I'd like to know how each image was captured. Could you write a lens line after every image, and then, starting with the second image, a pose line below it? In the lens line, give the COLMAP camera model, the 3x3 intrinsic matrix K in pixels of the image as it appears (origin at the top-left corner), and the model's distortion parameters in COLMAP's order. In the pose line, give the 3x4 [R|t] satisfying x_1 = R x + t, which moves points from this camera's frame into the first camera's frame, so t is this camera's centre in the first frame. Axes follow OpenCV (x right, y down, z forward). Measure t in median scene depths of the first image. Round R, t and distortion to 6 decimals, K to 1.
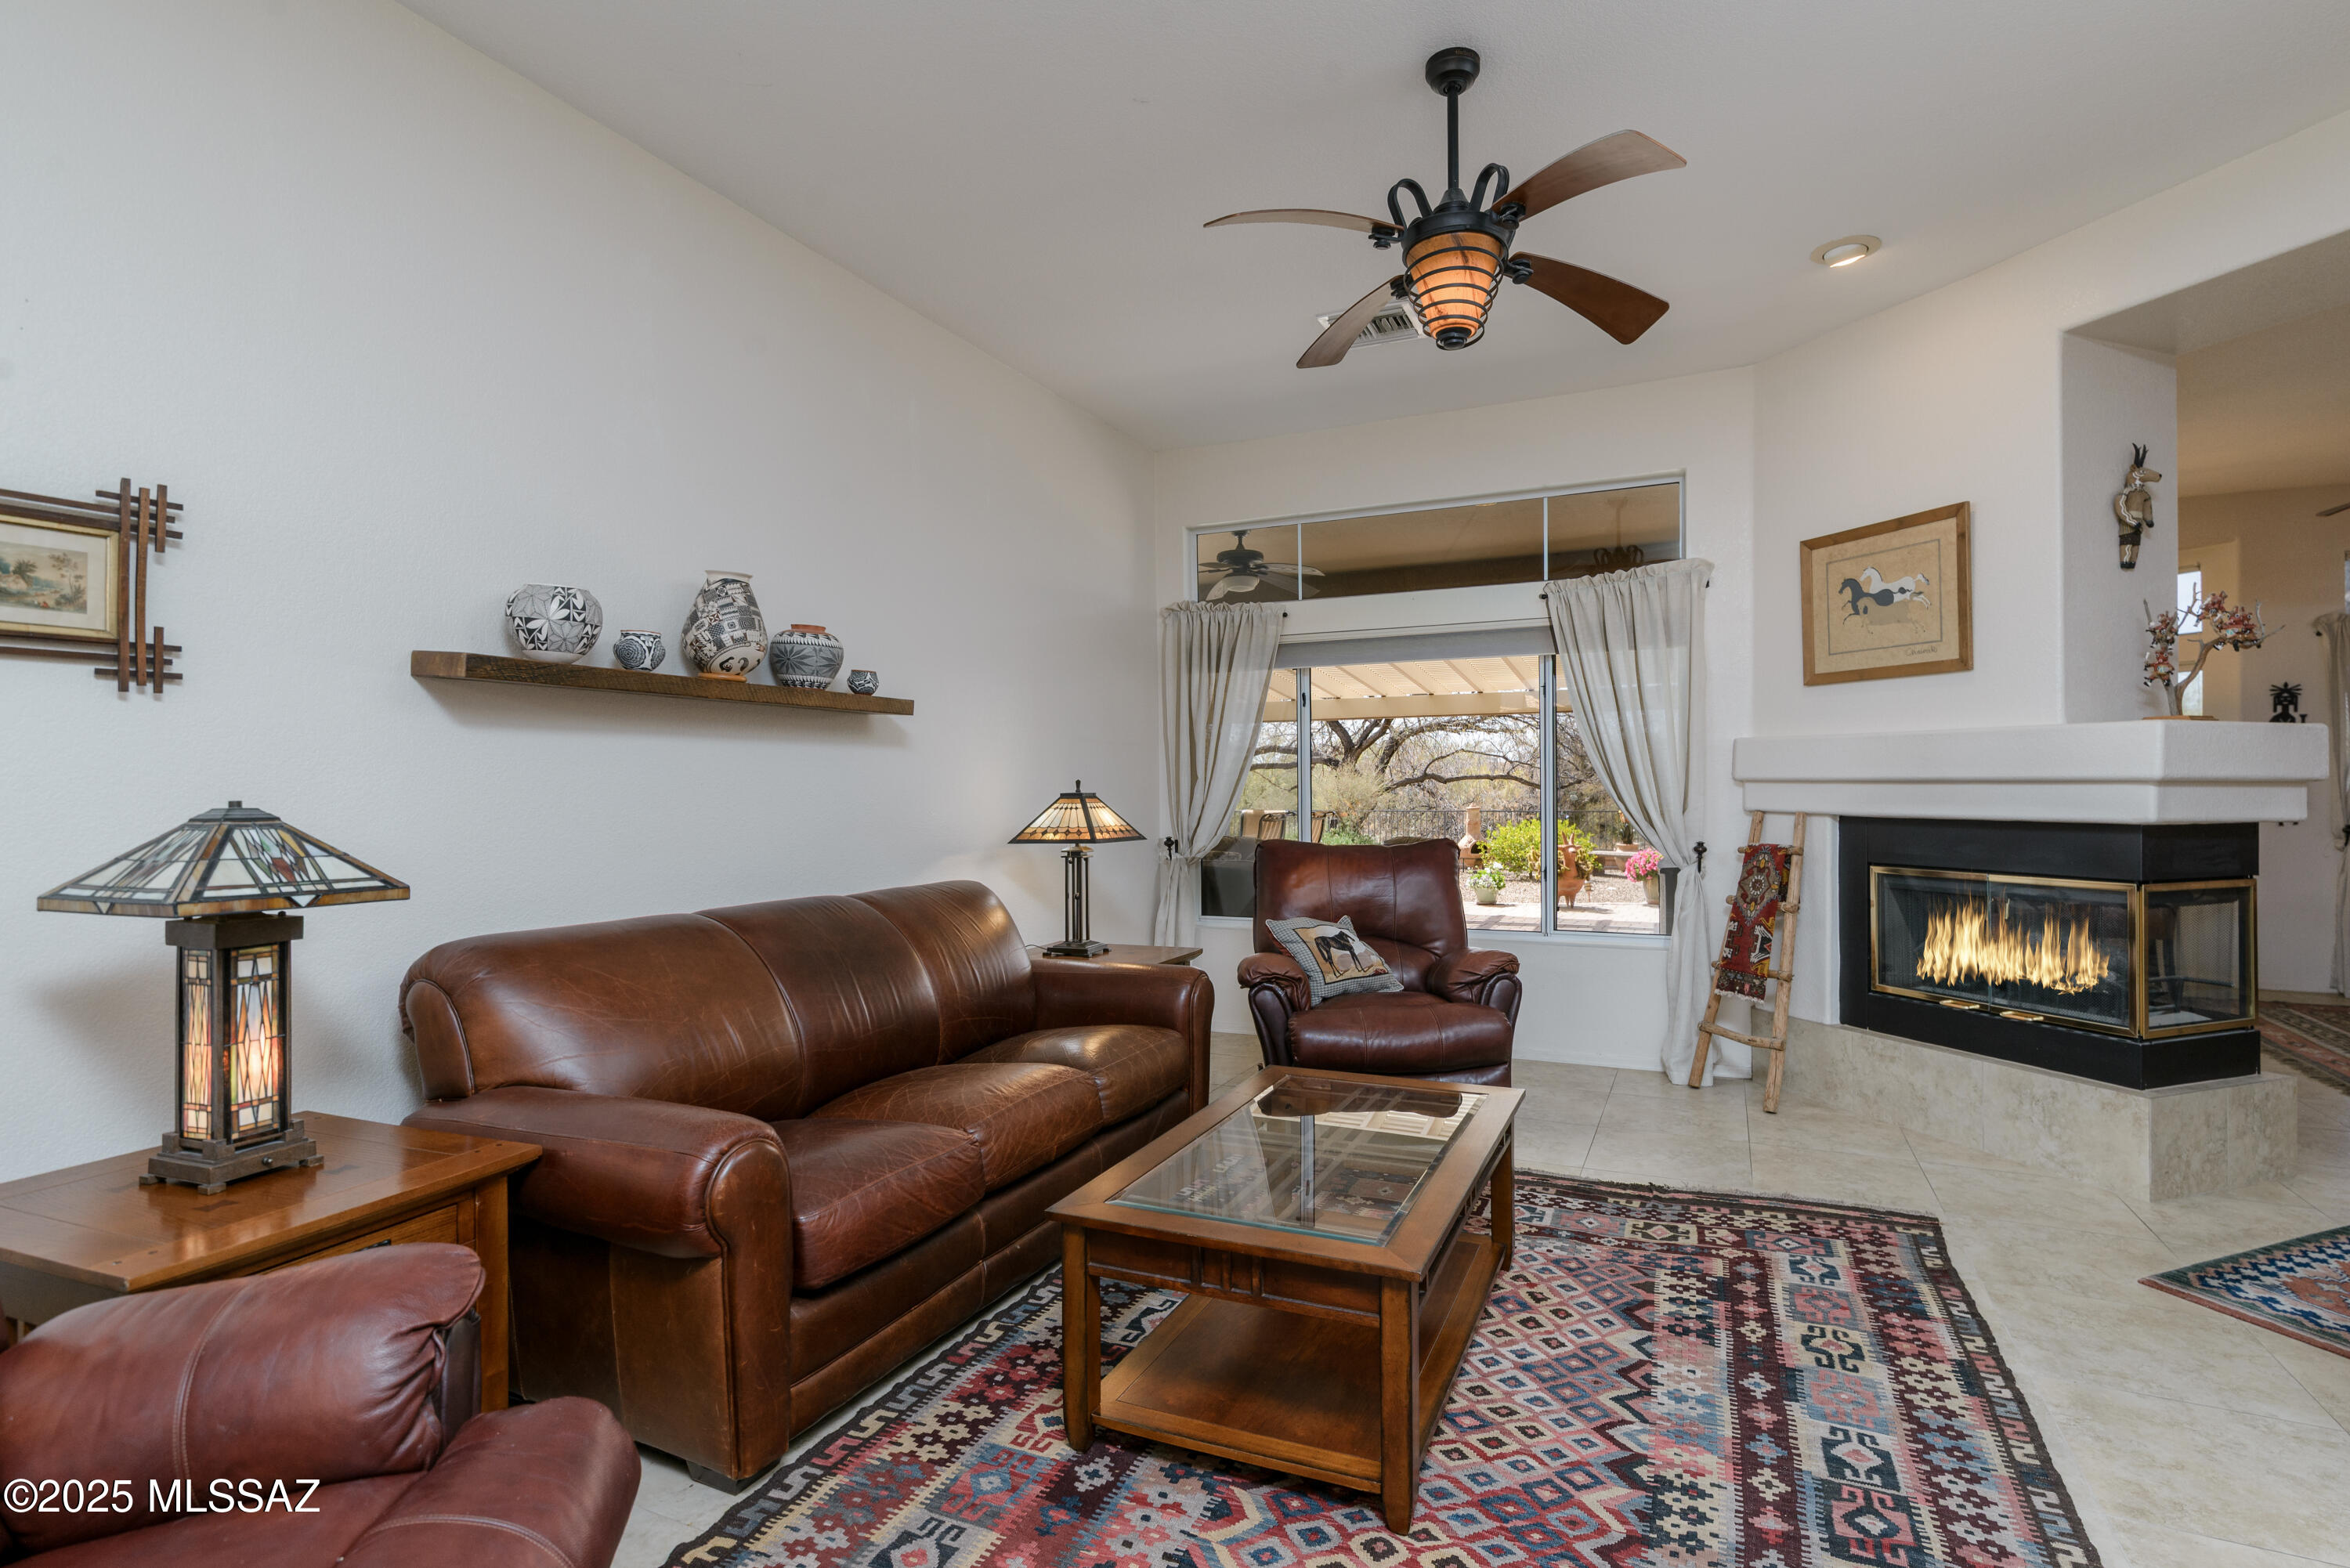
lens RADIAL K [[1148.4, 0, 1175.9], [0, 1148.4, 786.3], [0, 0, 1]] dist [0.002782, 0.000844]
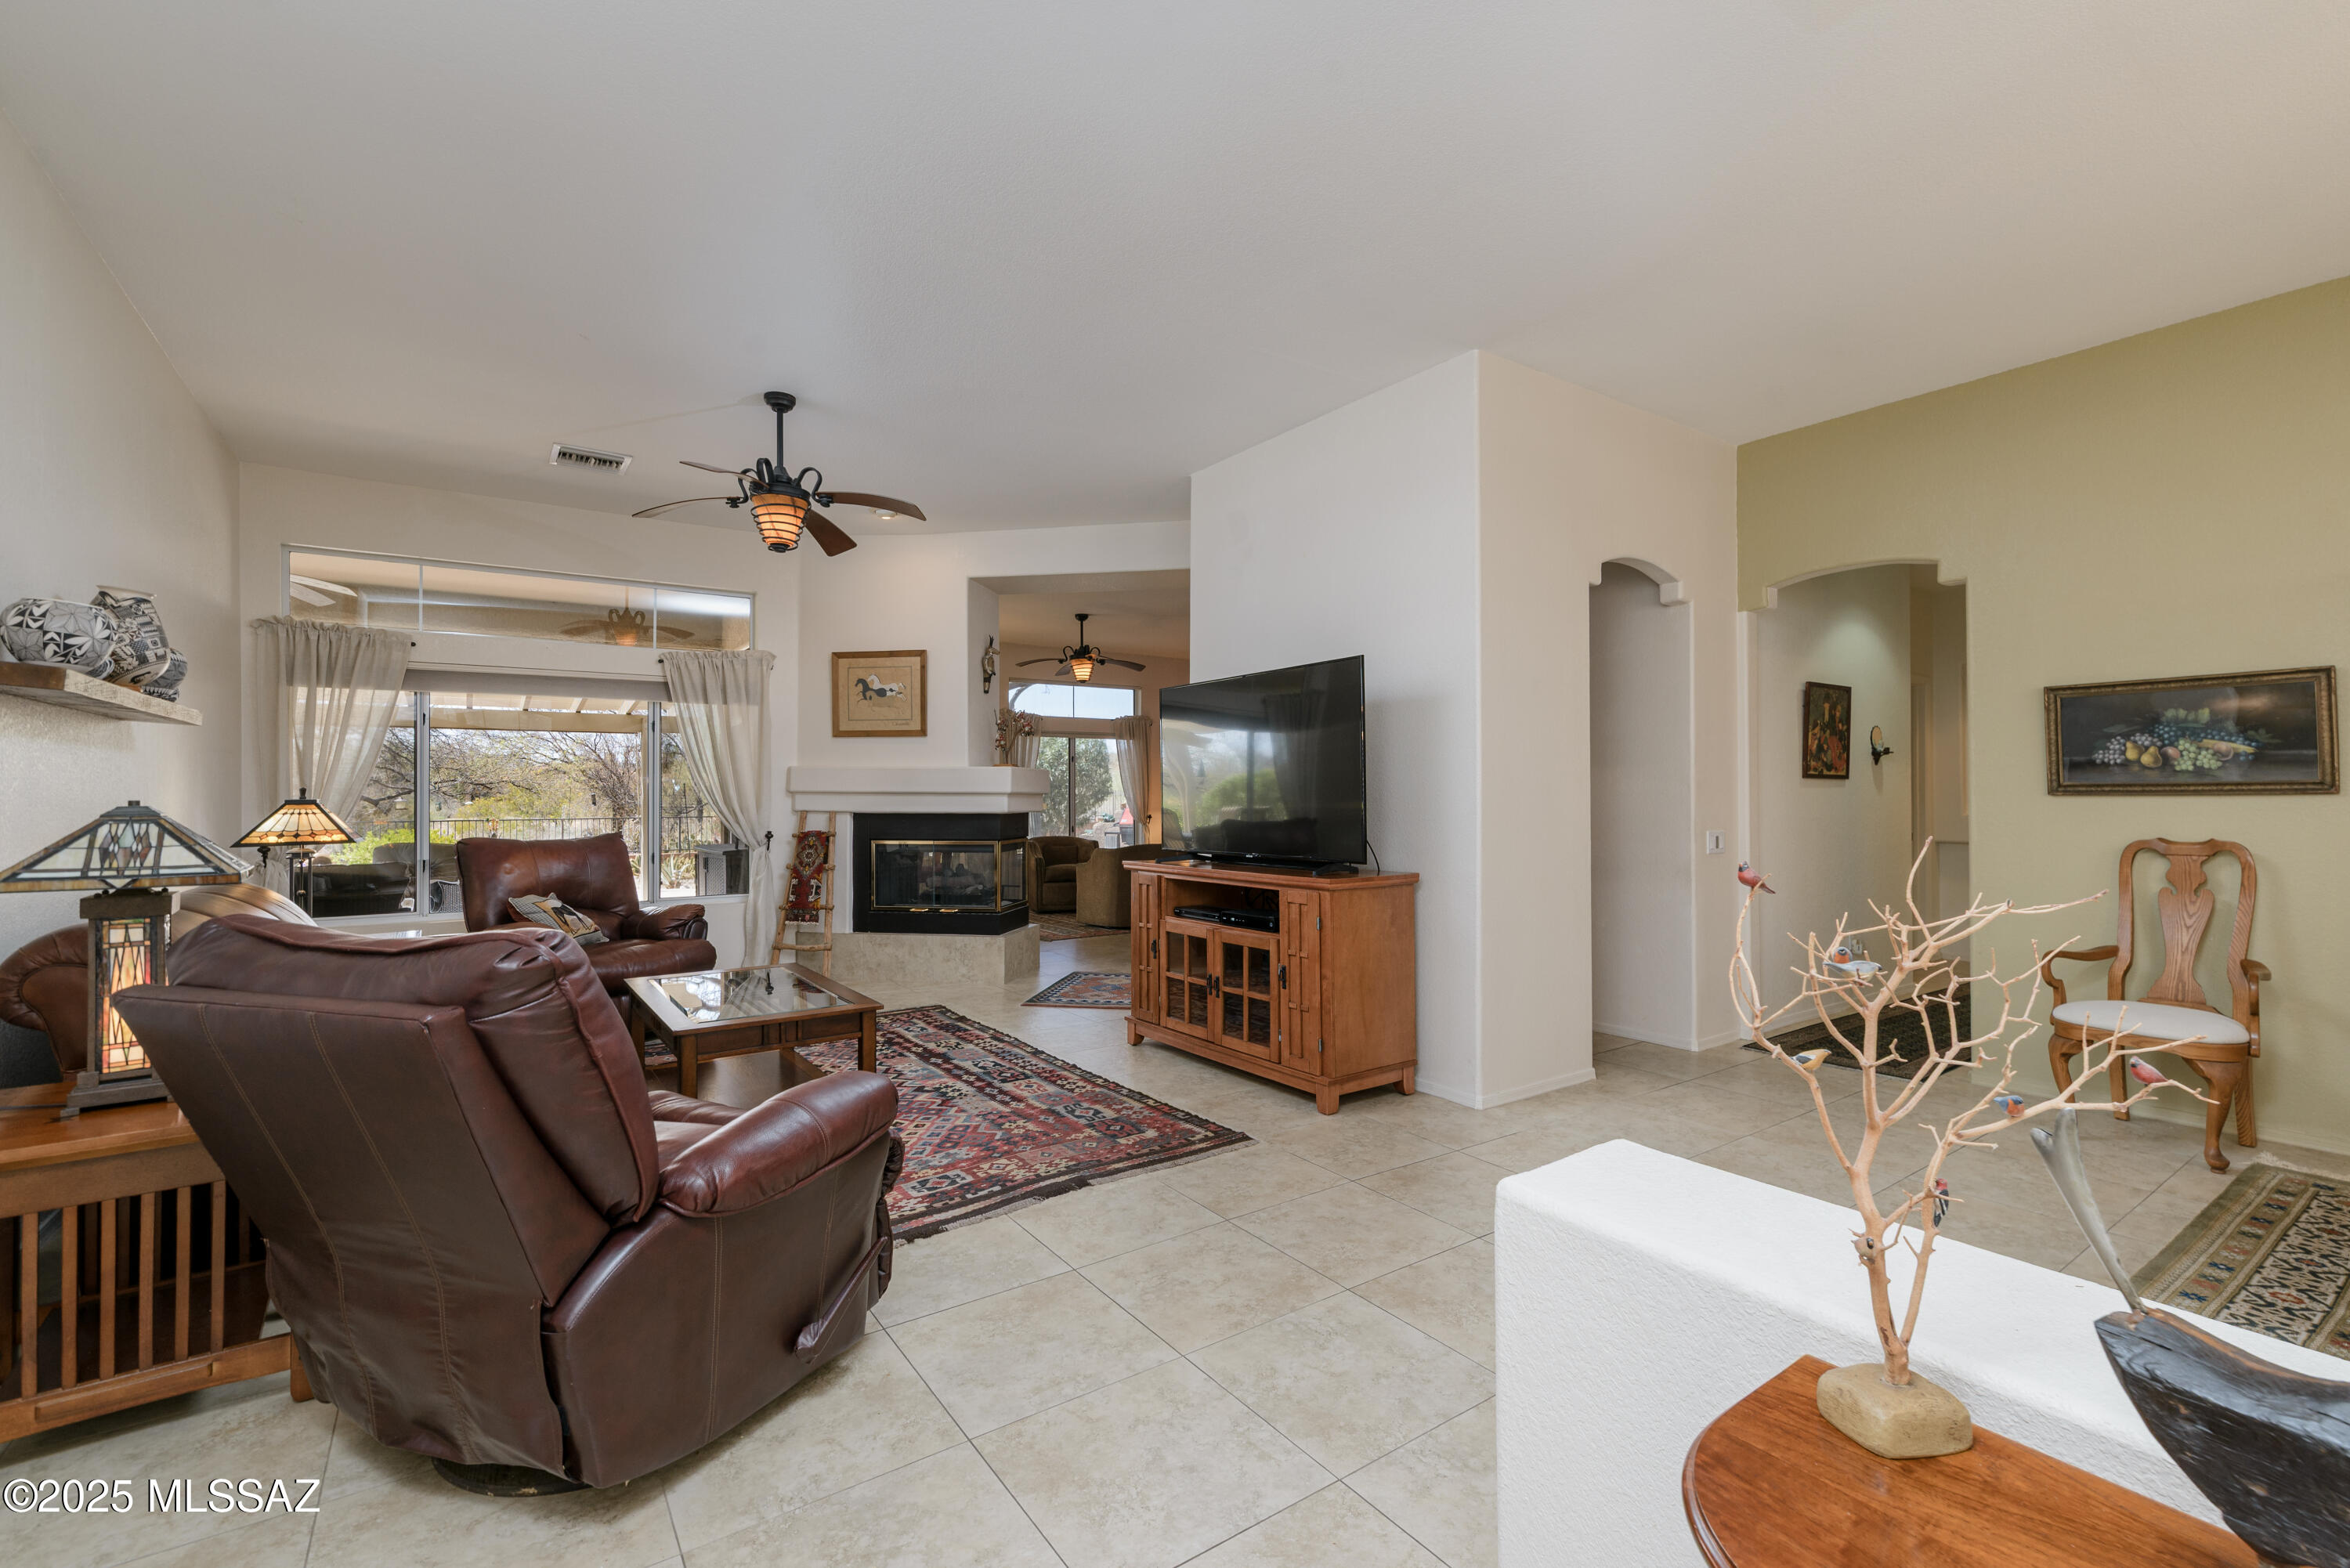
lens RADIAL K [[1020.0, 0, 1174.5], [0, 1020.0, 784.7], [0, 0, 1]] dist [0.002888, -0.000922]
pose [[0.522982, 0.013367, 0.852239, -0.602115], [-0.002219, 0.999895, -0.014321, 0.004705], [-0.852341, 0.005598, 0.522957, -0.279497]]
